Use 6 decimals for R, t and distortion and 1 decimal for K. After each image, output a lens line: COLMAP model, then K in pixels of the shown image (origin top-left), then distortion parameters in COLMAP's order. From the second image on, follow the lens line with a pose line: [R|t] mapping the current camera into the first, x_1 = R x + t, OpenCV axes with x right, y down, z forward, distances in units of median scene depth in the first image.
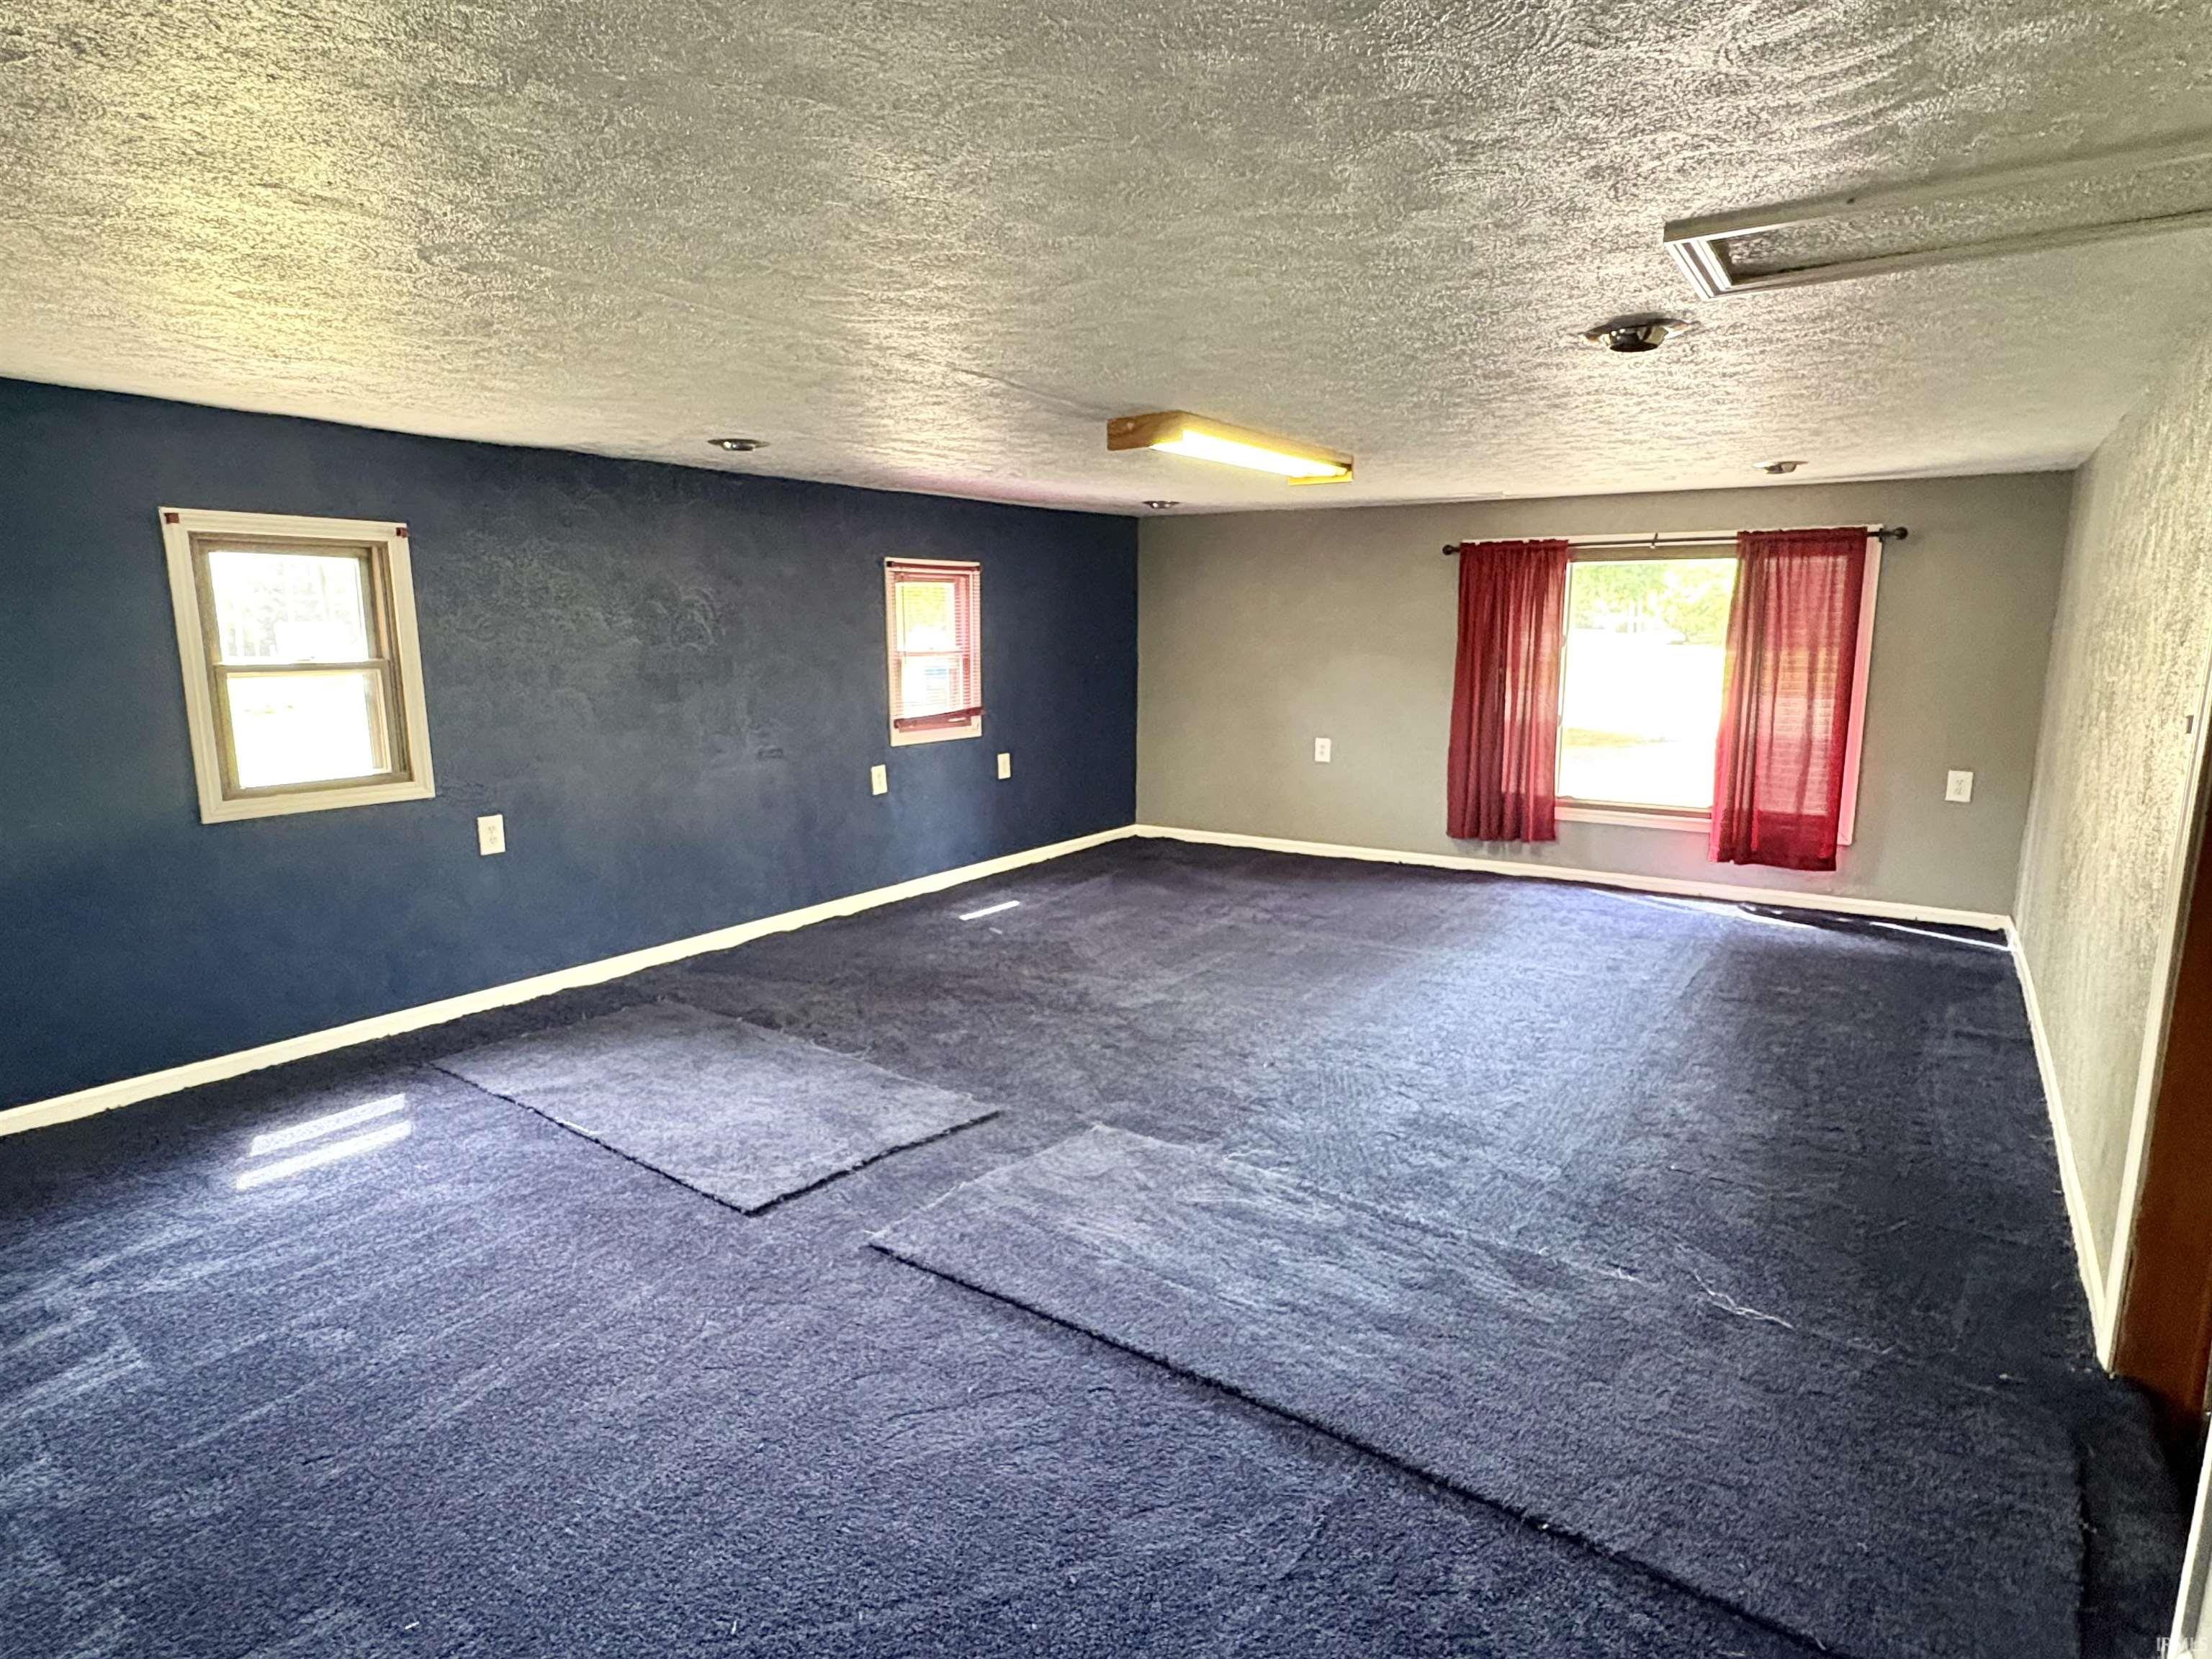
lens RADIAL K [[1271.1, 0, 1113.4], [0, 1271.1, 834.0], [0, 0, 1]] dist [-0.008172, -0.000254]
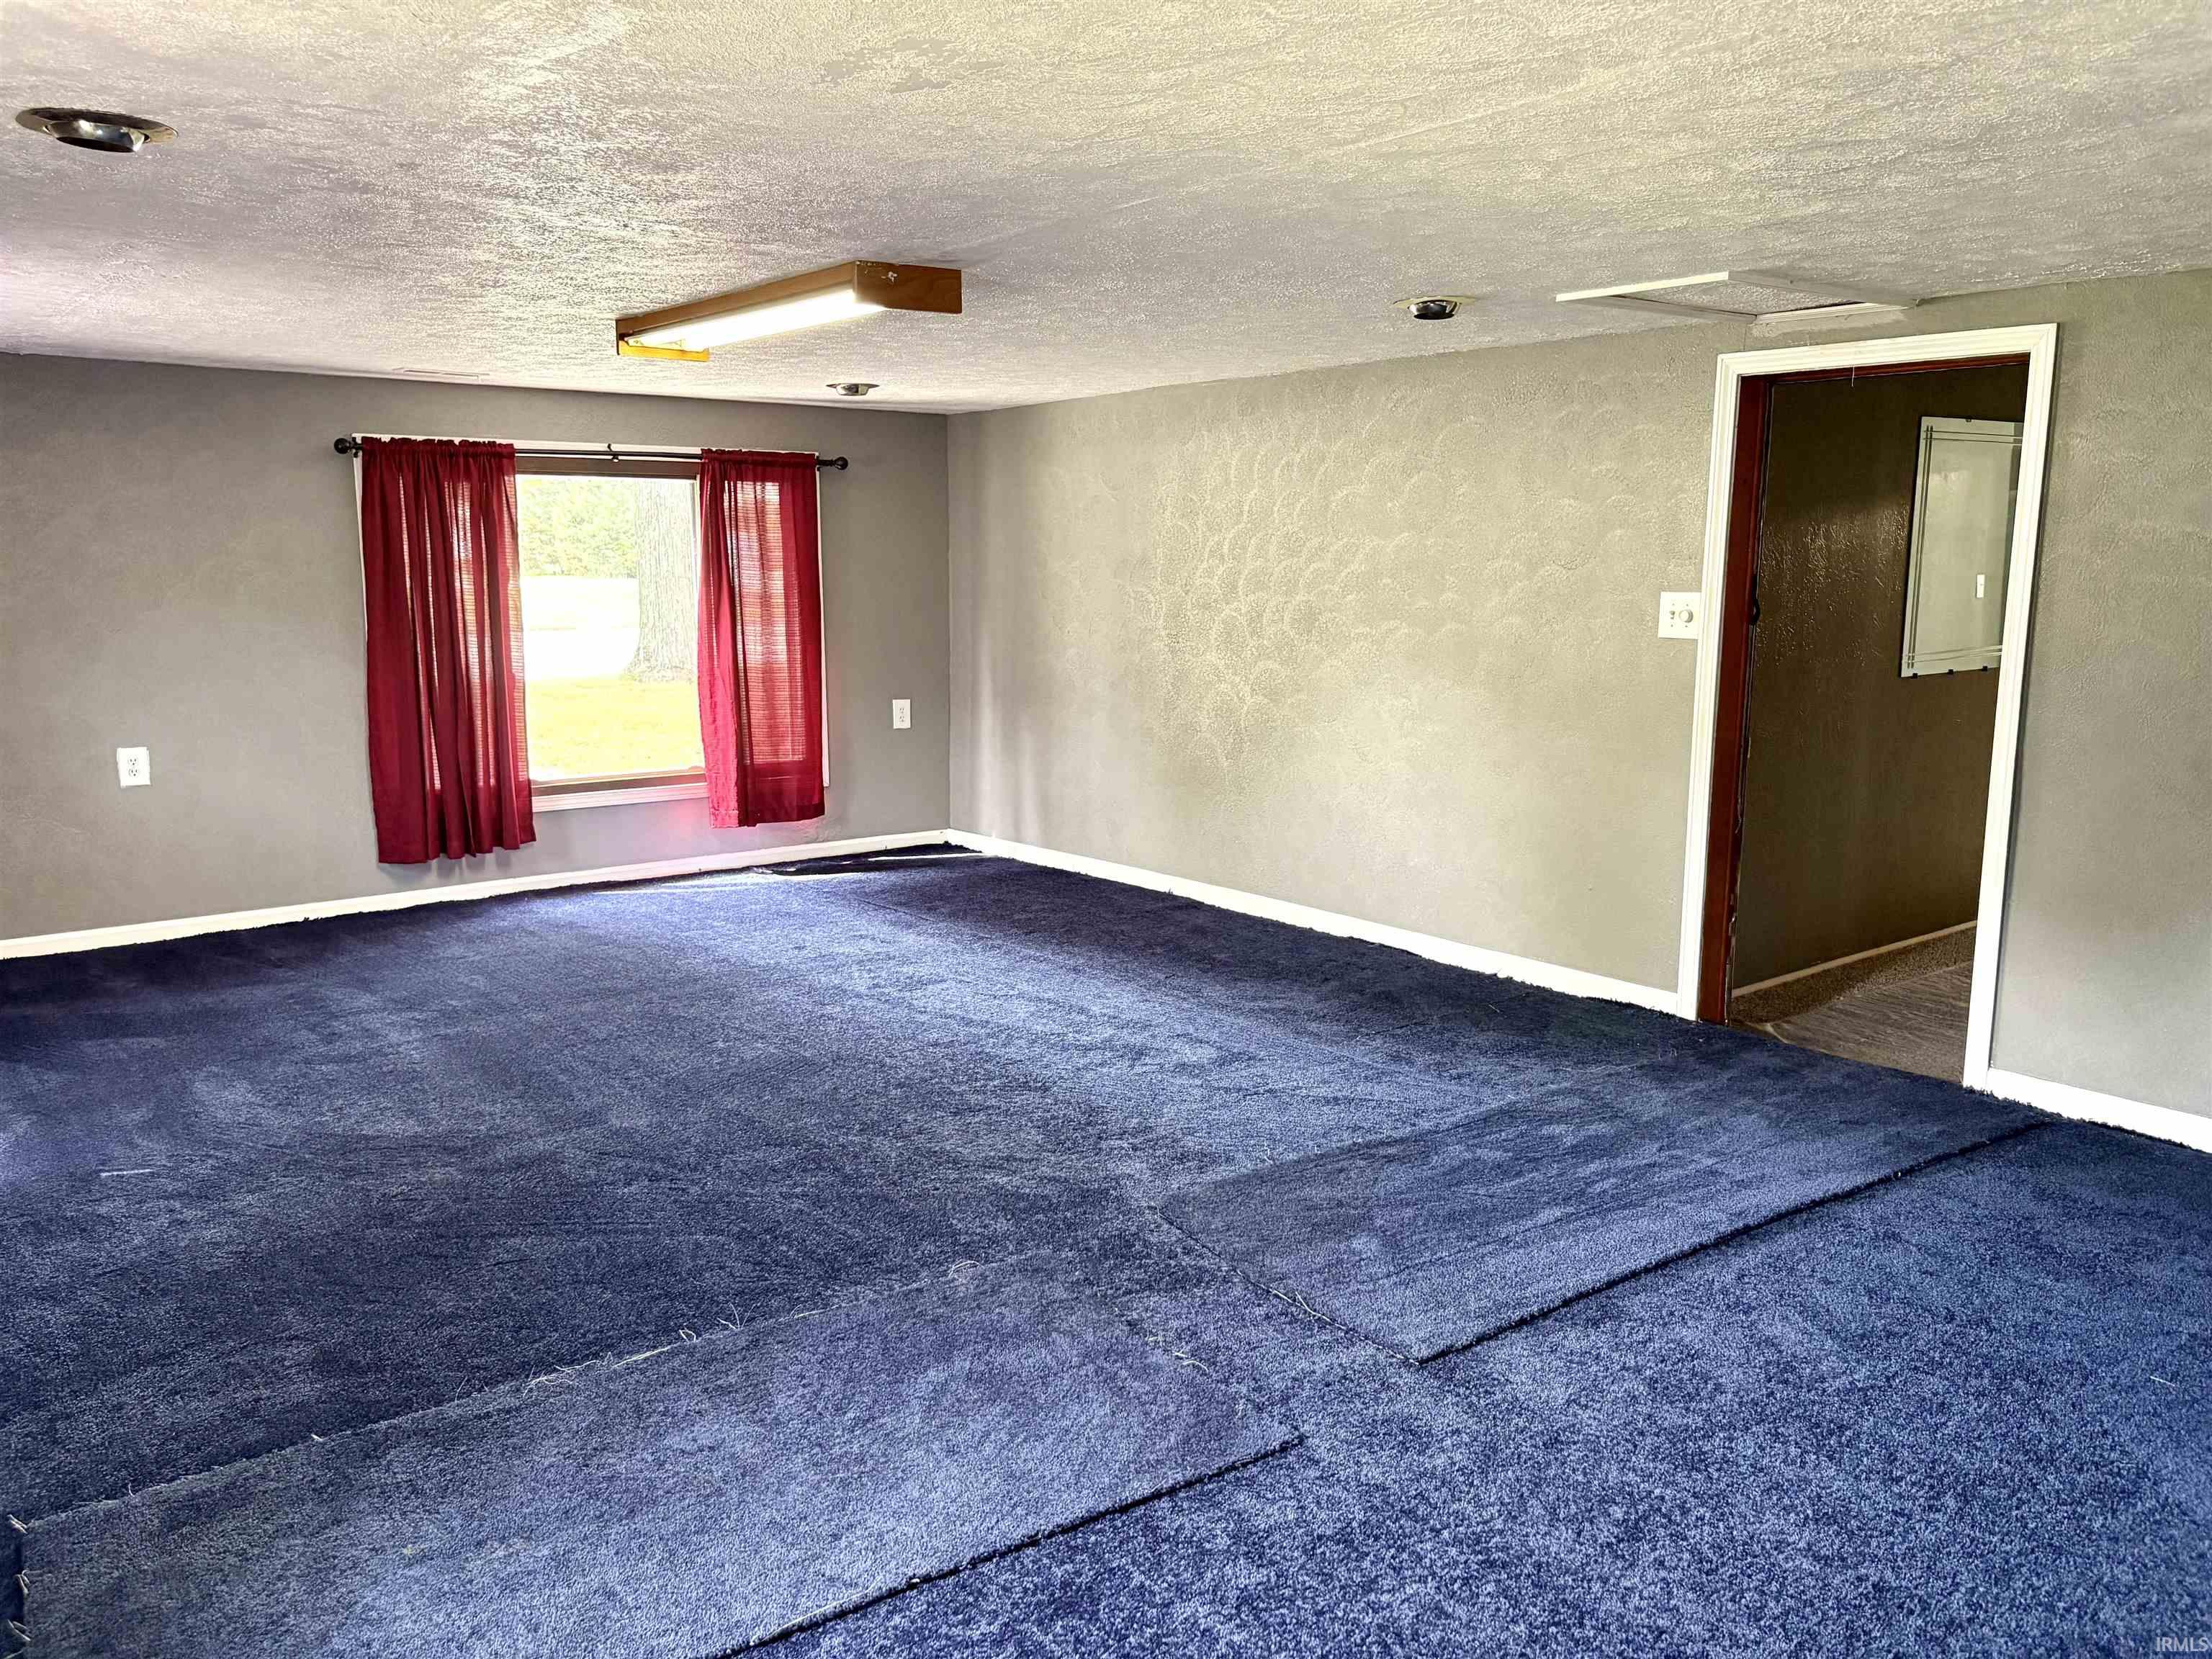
lens RADIAL K [[1700.2, 0, 1105.2], [0, 1700.2, 837.4], [0, 0, 1]] dist [0.057349, -0.050093]
pose [[0.298480, -0.158096, 0.941231, -0.576511], [0.155193, 0.981100, 0.115579, -0.069629], [-0.941714, 0.111574, 0.317374, 0.394883]]
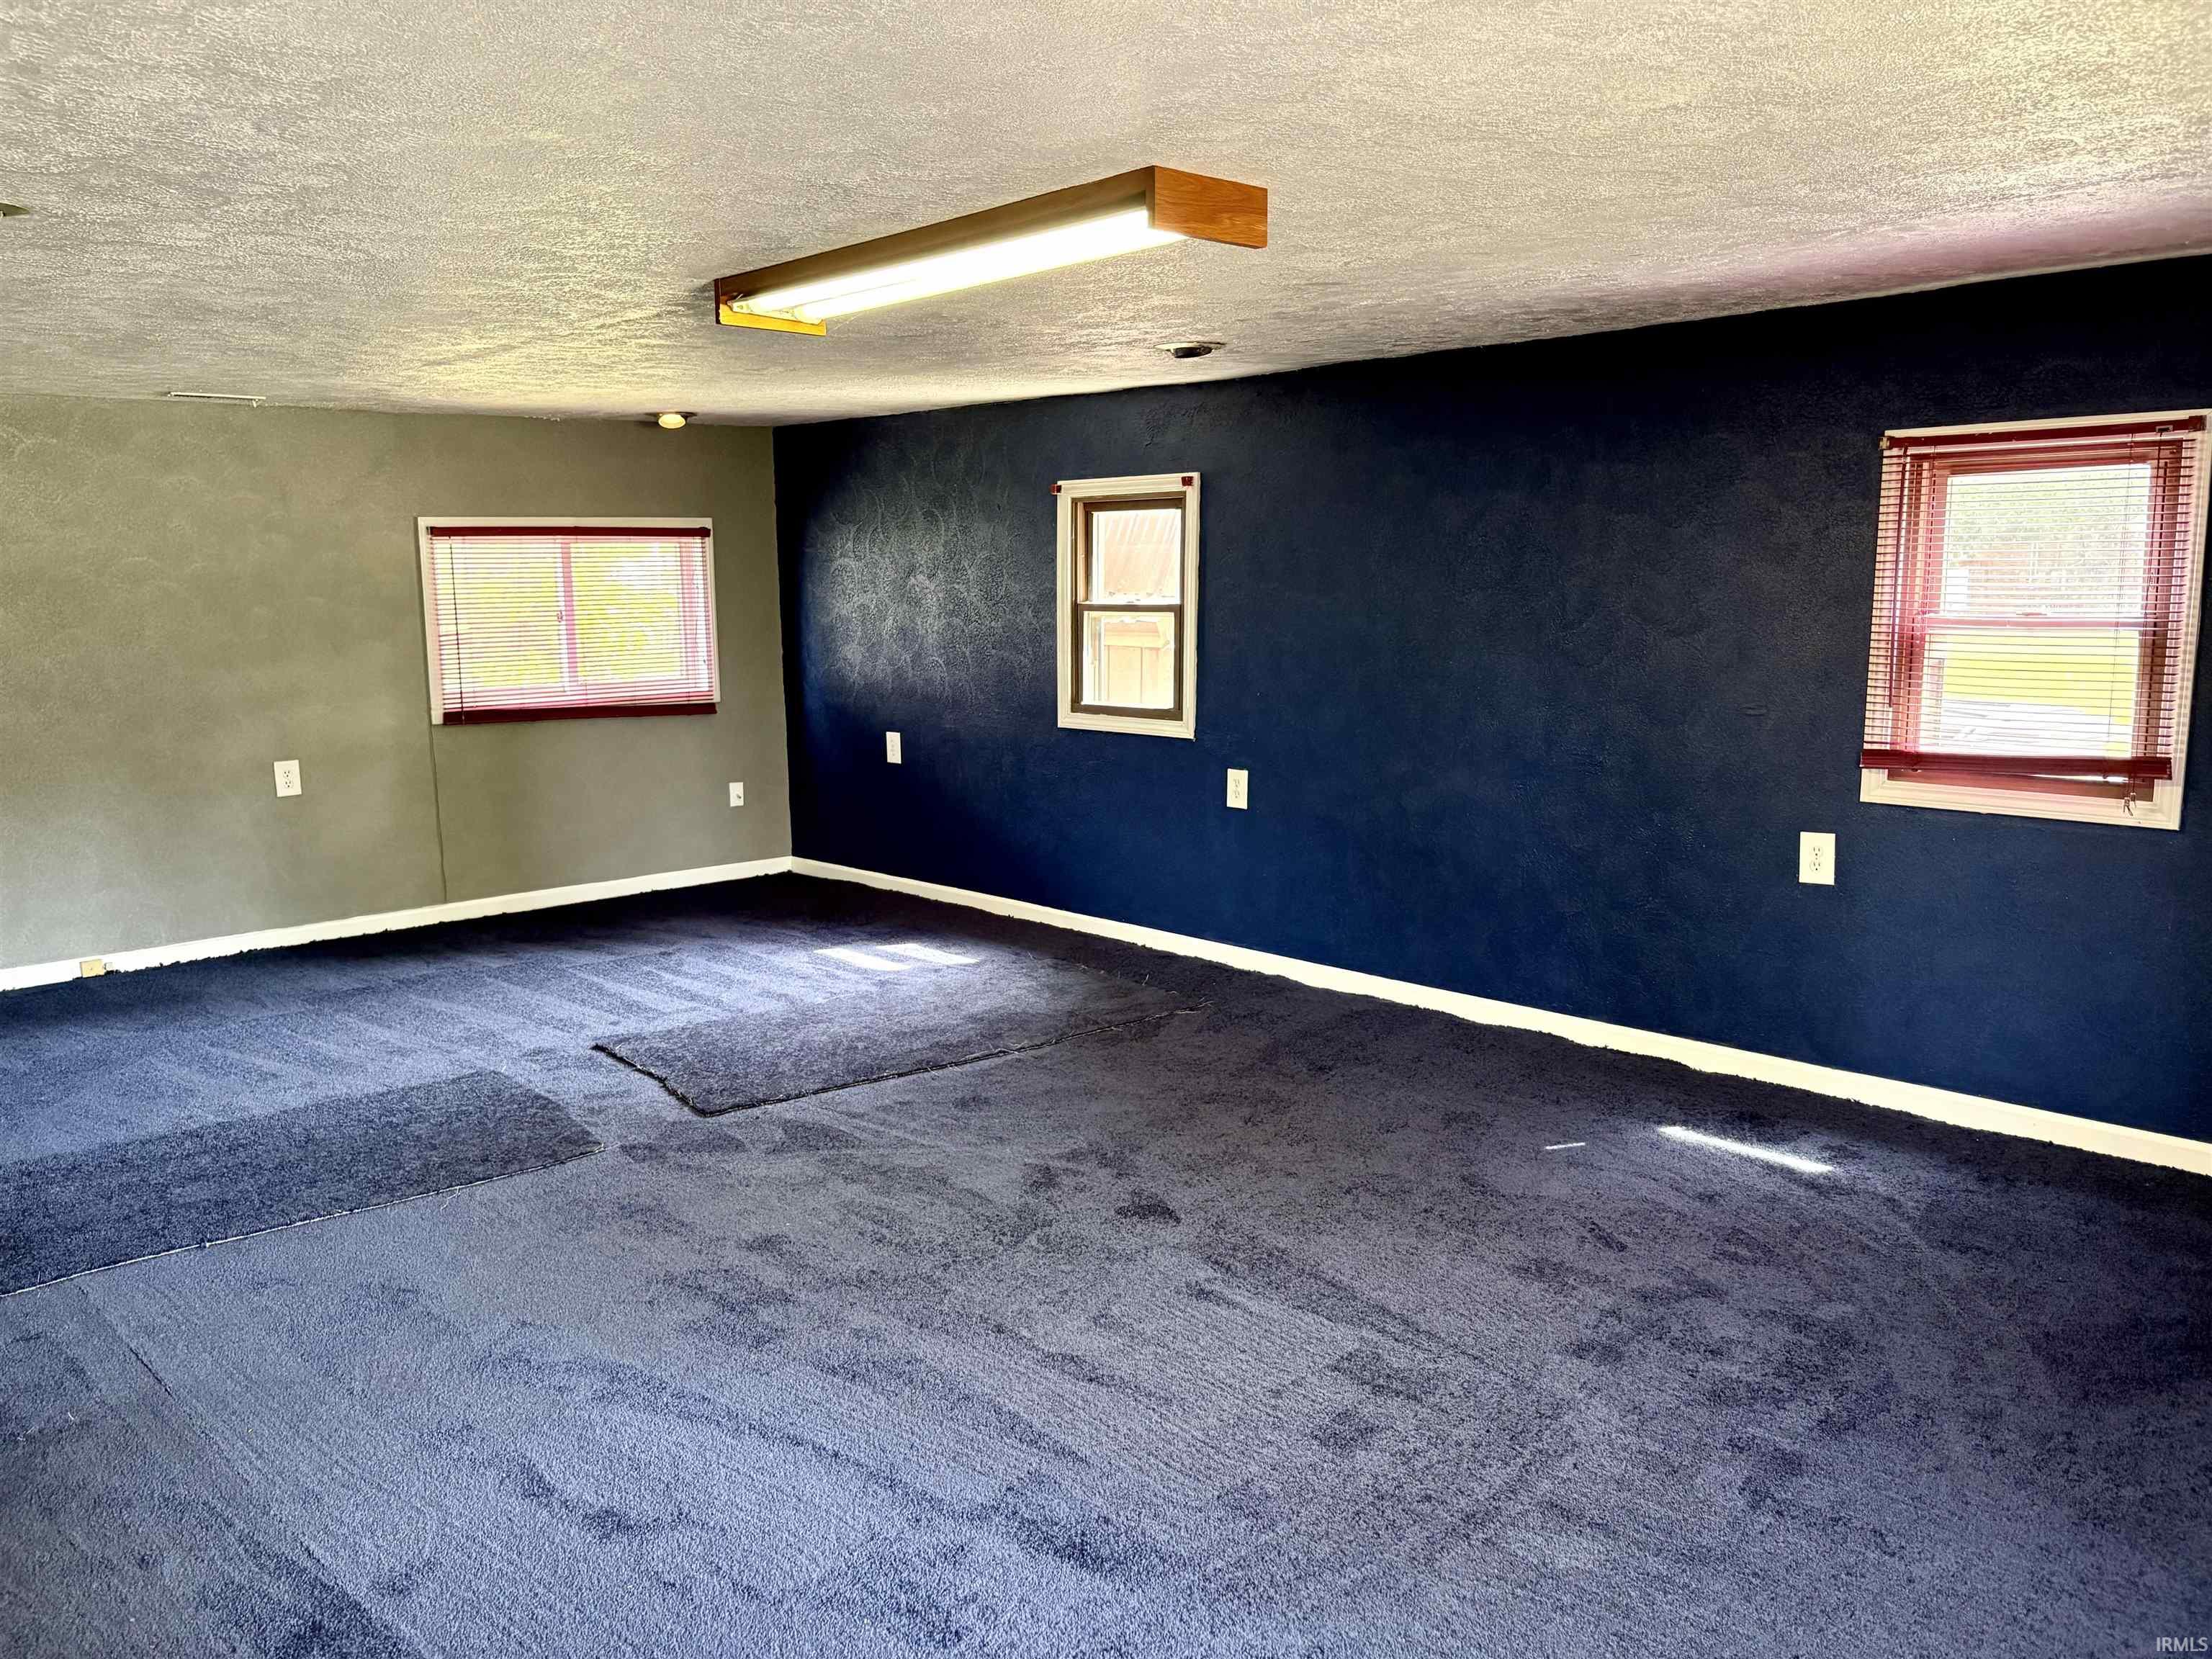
lens RADIAL K [[1700.2, 0, 1114.8], [0, 1700.2, 822.3], [0, 0, 1]] dist [0.057349, -0.050093]
pose [[-0.229528, 0.140235, -0.963146, 0.591798], [-0.153554, 0.971956, 0.178111, -0.144743], [0.961113, 0.188776, -0.201557, 0.896071]]
